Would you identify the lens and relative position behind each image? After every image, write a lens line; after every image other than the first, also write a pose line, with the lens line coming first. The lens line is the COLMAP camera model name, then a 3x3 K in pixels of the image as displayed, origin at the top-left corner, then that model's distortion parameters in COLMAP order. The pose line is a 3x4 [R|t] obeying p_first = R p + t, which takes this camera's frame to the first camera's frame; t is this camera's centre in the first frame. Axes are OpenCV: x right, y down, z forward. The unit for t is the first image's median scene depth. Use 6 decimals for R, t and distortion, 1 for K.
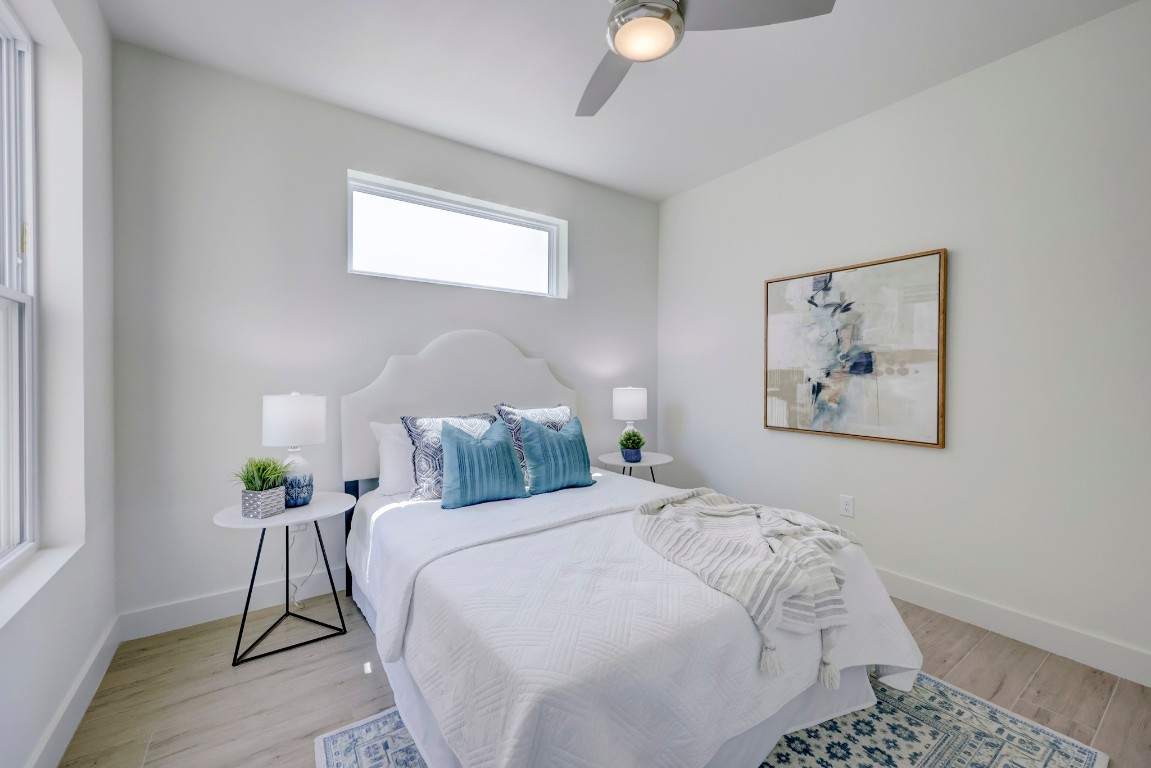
lens RADIAL K [[464.2, 0, 577.6], [0, 464.2, 381.0], [0, 0, 1]] dist [0.001792, 0.000146]
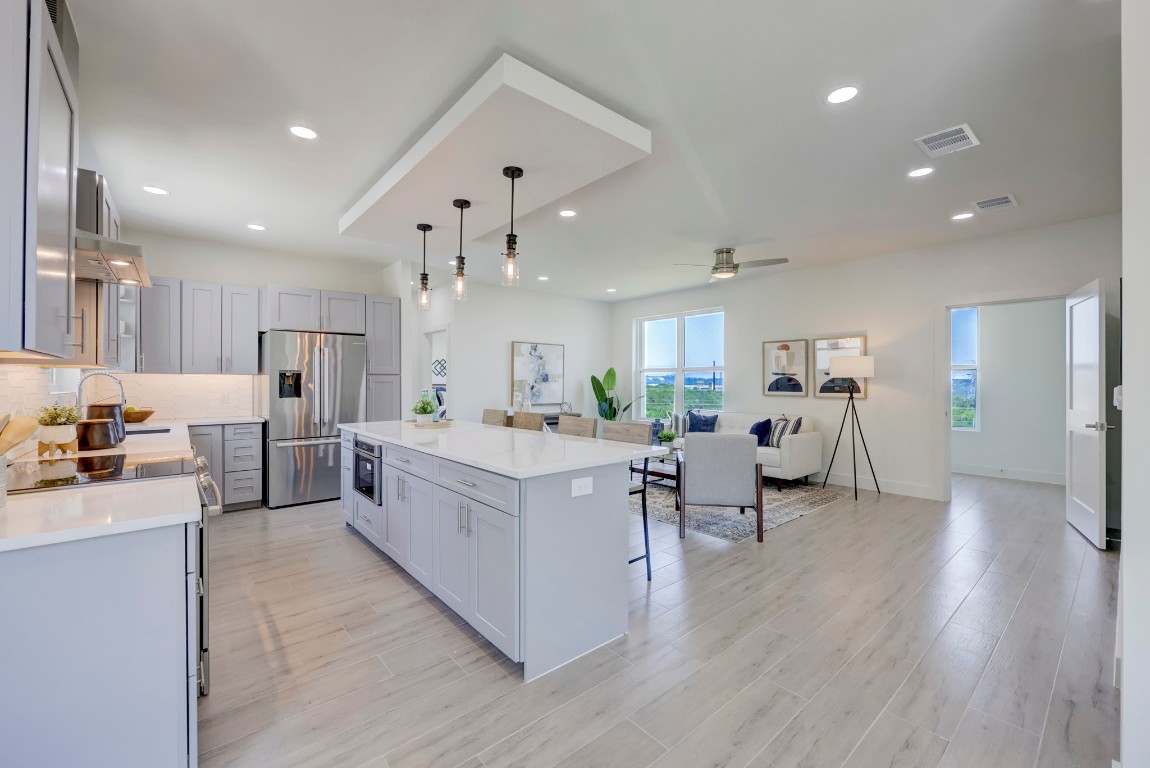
lens RADIAL K [[463.8, 0, 576.1], [0, 463.8, 379.7], [0, 0, 1]] dist [0.001792, 0.000146]
pose [[-0.092134, 0.000292, 0.995747, -2.106455], [0.011965, 0.999928, 0.000813, -0.026374], [-0.995675, 0.011989, -0.092131, 1.002279]]
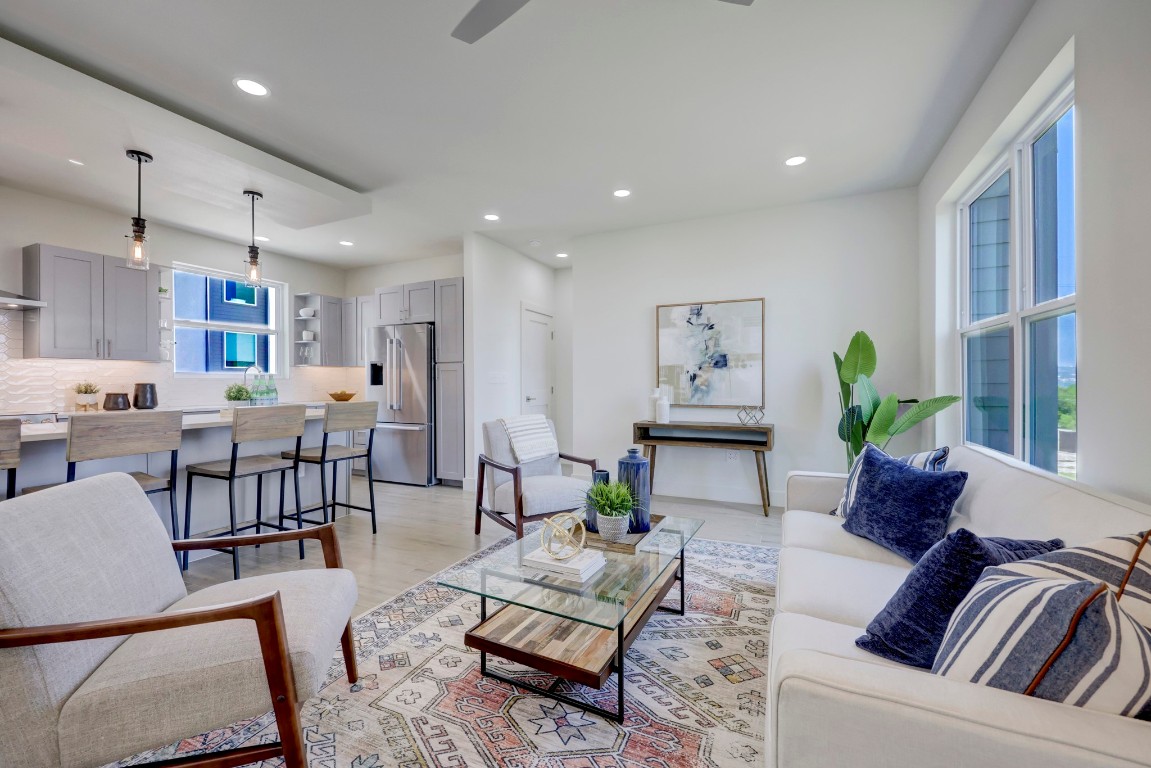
lens RADIAL K [[464.2, 0, 577.7], [0, 464.2, 381.5], [0, 0, 1]] dist [0.001792, 0.000146]
pose [[0.869261, -0.002538, 0.494347, -0.600560], [0.009904, 0.999876, -0.012282, 0.045763], [-0.494254, 0.015572, 0.869178, -0.168143]]
